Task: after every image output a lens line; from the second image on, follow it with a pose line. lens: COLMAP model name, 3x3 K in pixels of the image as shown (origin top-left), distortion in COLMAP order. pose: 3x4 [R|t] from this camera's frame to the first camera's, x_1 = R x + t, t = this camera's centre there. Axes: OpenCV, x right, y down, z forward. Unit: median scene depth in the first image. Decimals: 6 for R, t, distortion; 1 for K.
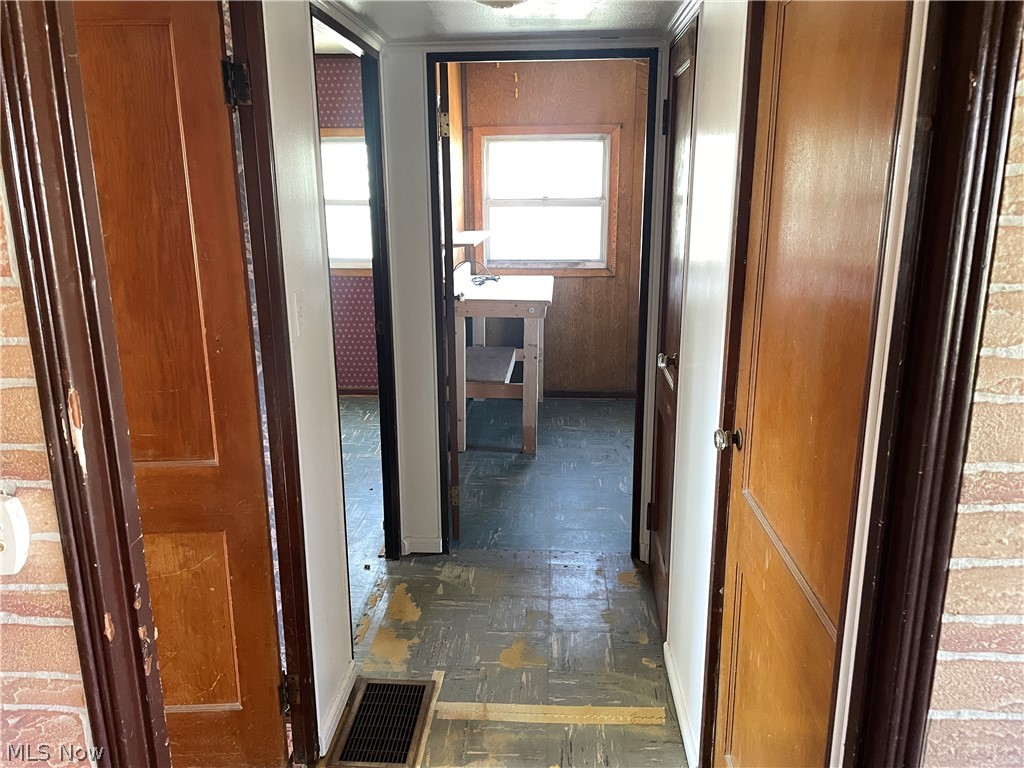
lens RADIAL K [[784.1, 0, 512.0], [0, 784.1, 384.0], [0, 0, 1]] dist [0.002158, -0.000908]
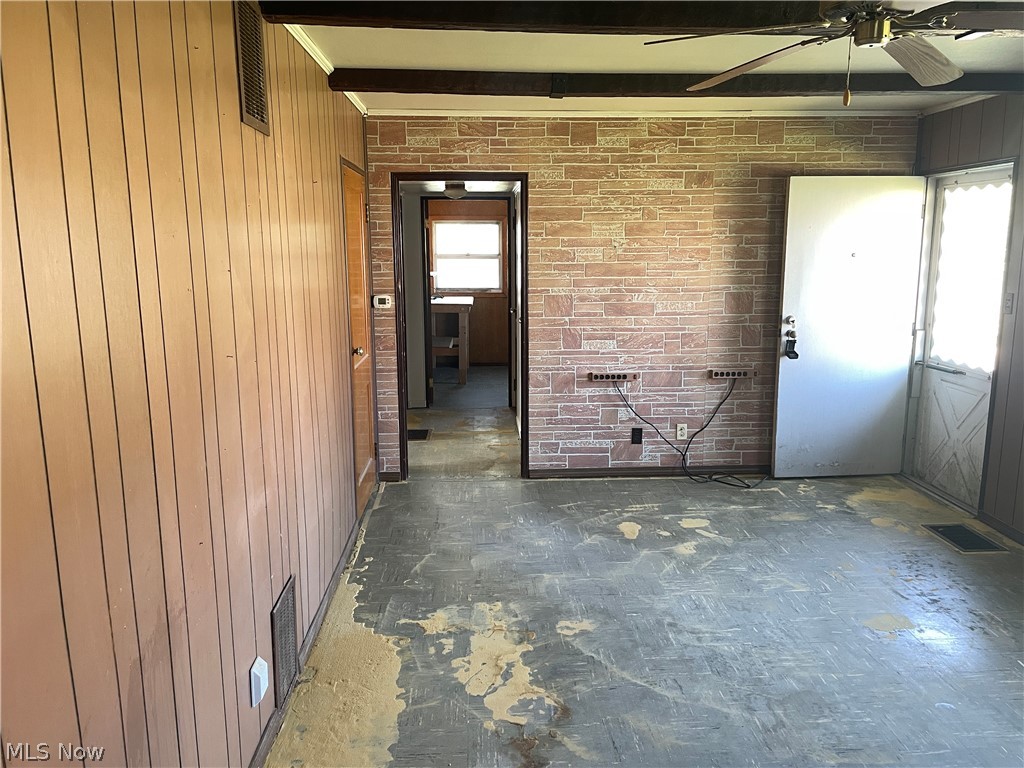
lens RADIAL K [[784.1, 0, 512.0], [0, 784.1, 384.0], [0, 0, 1]] dist [0.002158, -0.000908]
pose [[0.995098, -0.015059, 0.097737, -0.039501], [0.022062, 0.997235, -0.070968, 0.201439], [-0.096398, 0.072776, 0.992679, -0.821932]]
